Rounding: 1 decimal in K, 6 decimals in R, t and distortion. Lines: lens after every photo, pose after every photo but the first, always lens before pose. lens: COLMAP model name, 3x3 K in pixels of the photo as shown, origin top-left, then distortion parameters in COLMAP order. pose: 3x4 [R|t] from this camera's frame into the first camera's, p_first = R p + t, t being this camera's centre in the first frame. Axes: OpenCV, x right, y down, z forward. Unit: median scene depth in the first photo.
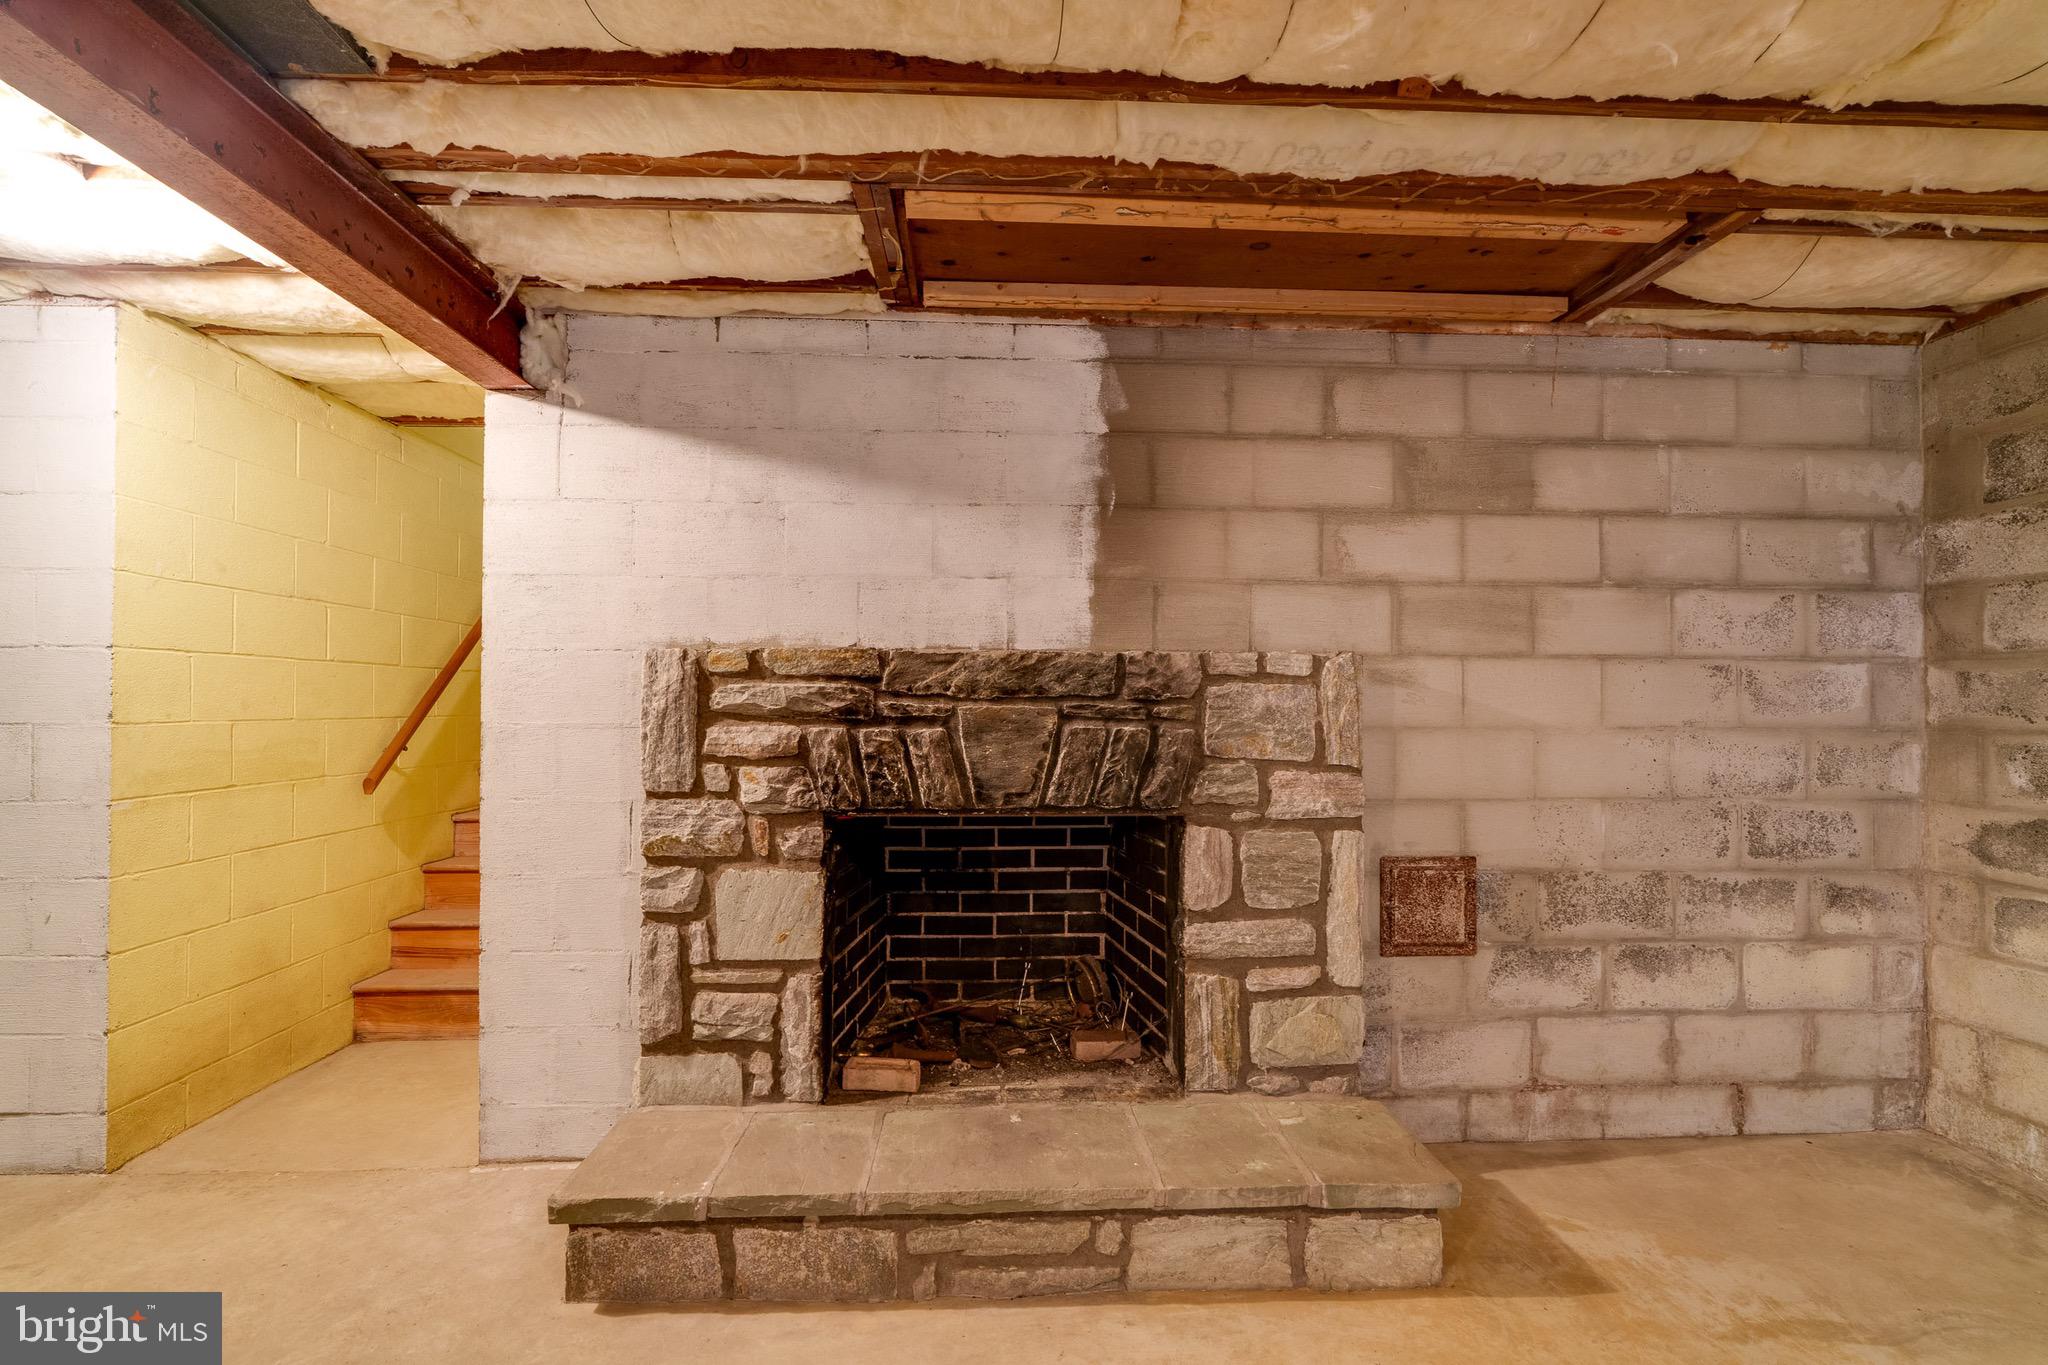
lens RADIAL K [[928.4, 0, 1024.0], [0, 928.4, 691.0], [0, 0, 1]] dist [-0.001772, 0.000090]
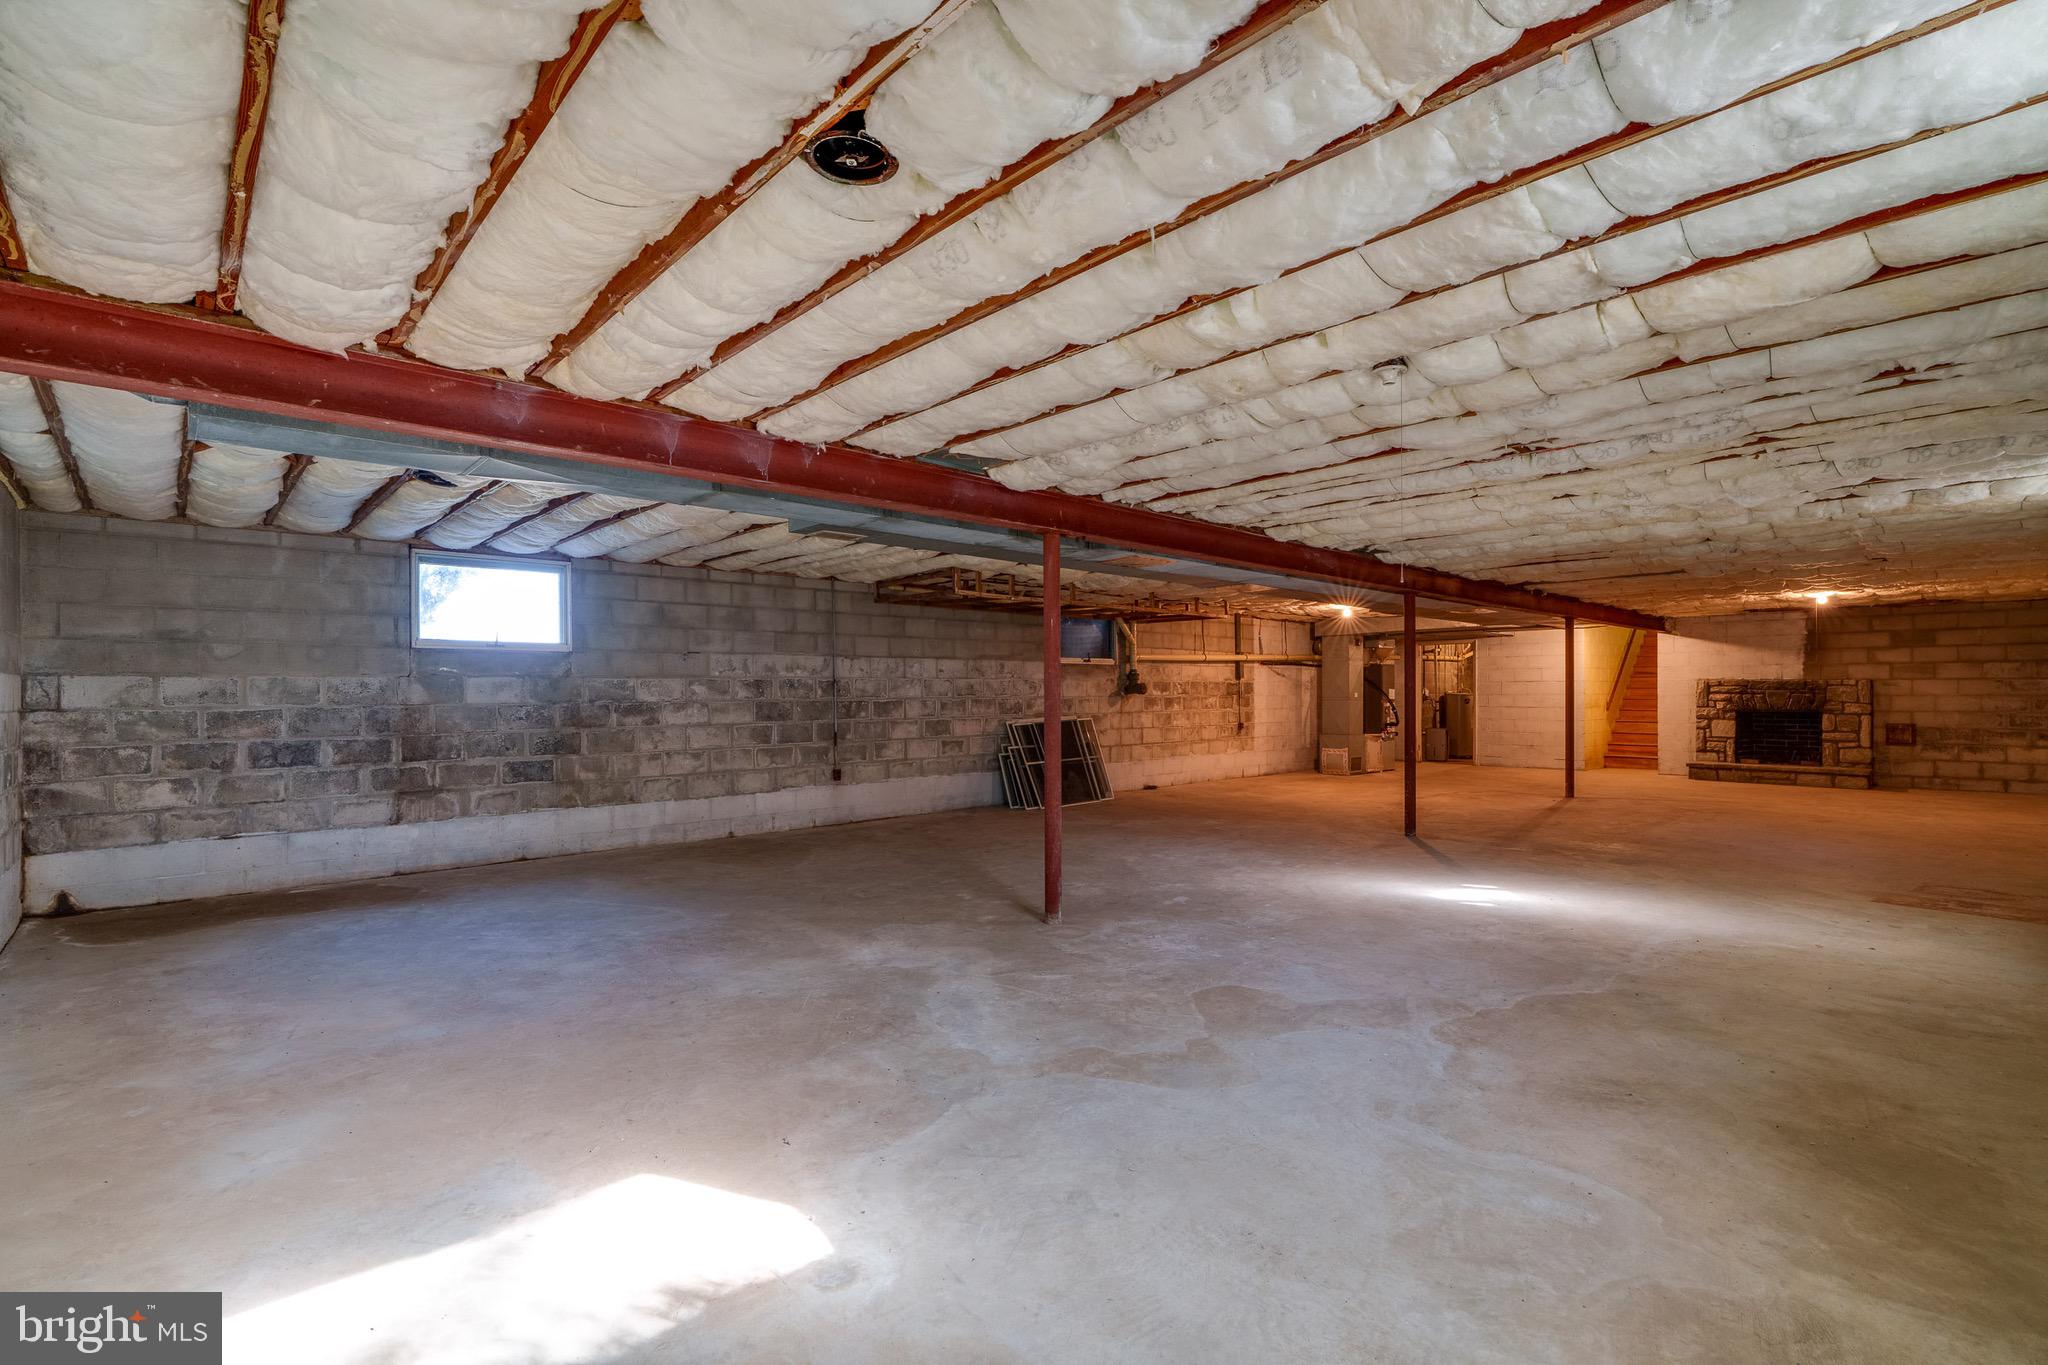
lens RADIAL K [[928.4, 0, 1018.3], [0, 928.4, 691.2], [0, 0, 1]] dist [-0.001772, 0.000090]
pose [[0.649083, -0.004012, -0.760707, 1.077145], [0.010209, 0.999942, 0.003437, -0.038386], [0.760649, -0.009997, 0.649087, -5.173756]]
